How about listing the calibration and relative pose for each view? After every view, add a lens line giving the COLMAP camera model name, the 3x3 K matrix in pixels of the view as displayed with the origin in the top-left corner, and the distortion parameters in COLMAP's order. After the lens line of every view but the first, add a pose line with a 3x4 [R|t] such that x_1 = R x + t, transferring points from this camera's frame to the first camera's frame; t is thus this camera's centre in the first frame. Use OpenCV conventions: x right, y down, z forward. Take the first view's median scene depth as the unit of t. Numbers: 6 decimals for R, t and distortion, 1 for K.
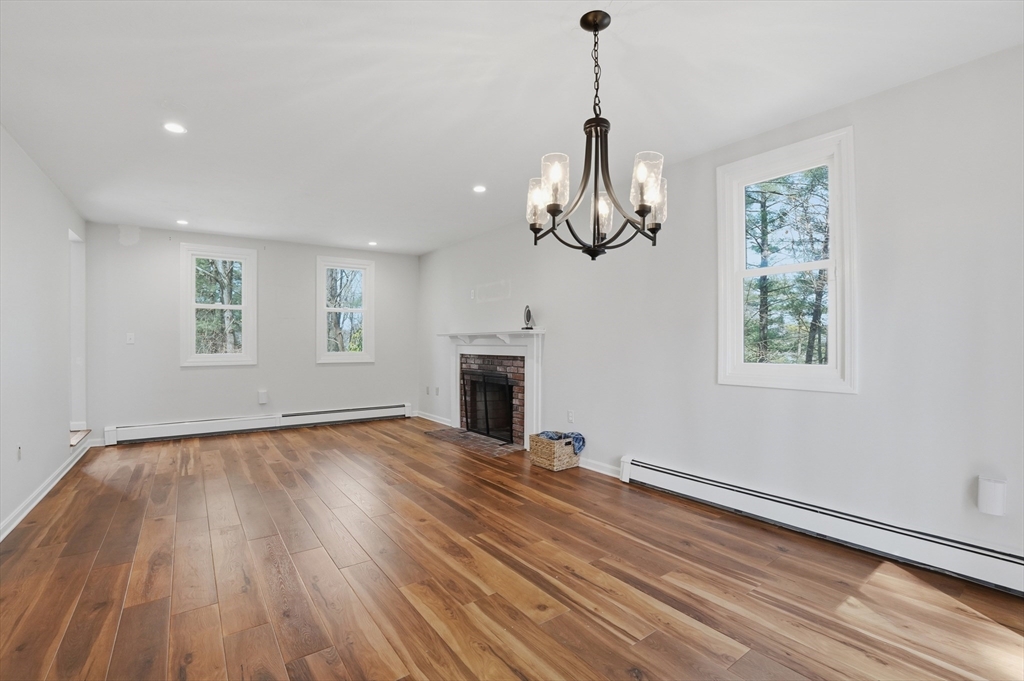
lens RADIAL K [[456.8, 0, 512.5], [0, 456.8, 345.3], [0, 0, 1]] dist [-0.070618, 0.014772]
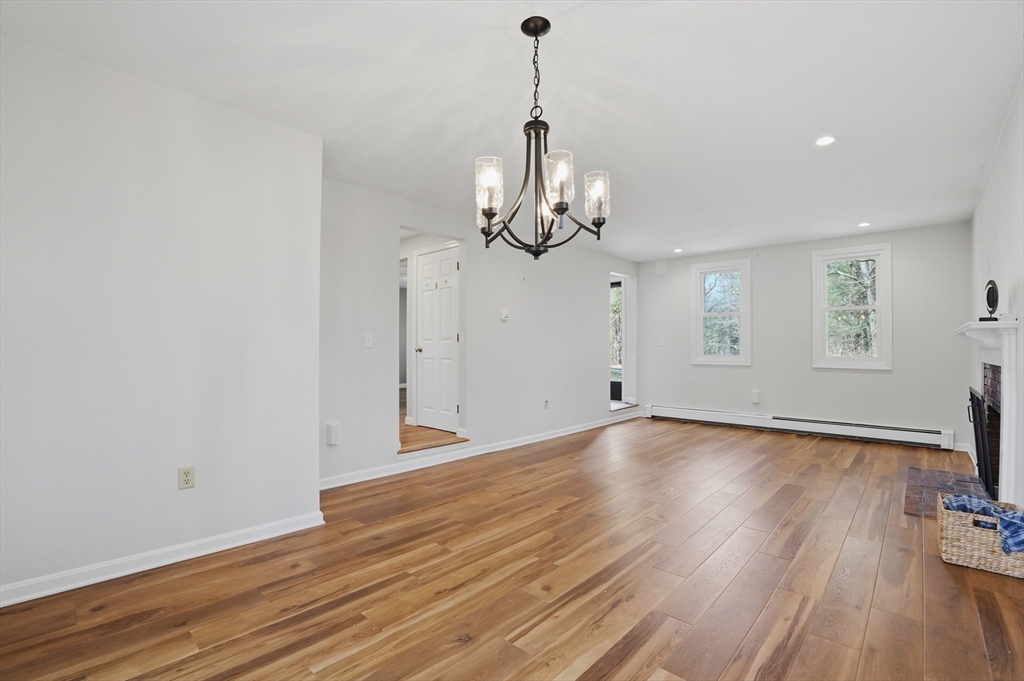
lens RADIAL K [[456.8, 0, 512.5], [0, 456.8, 345.3], [0, 0, 1]] dist [-0.070618, 0.014772]
pose [[0.187146, -0.001917, -0.982330, 0.518970], [-0.008848, 0.999954, -0.003637, 0.004382], [0.982292, 0.009373, 0.187121, 0.334661]]
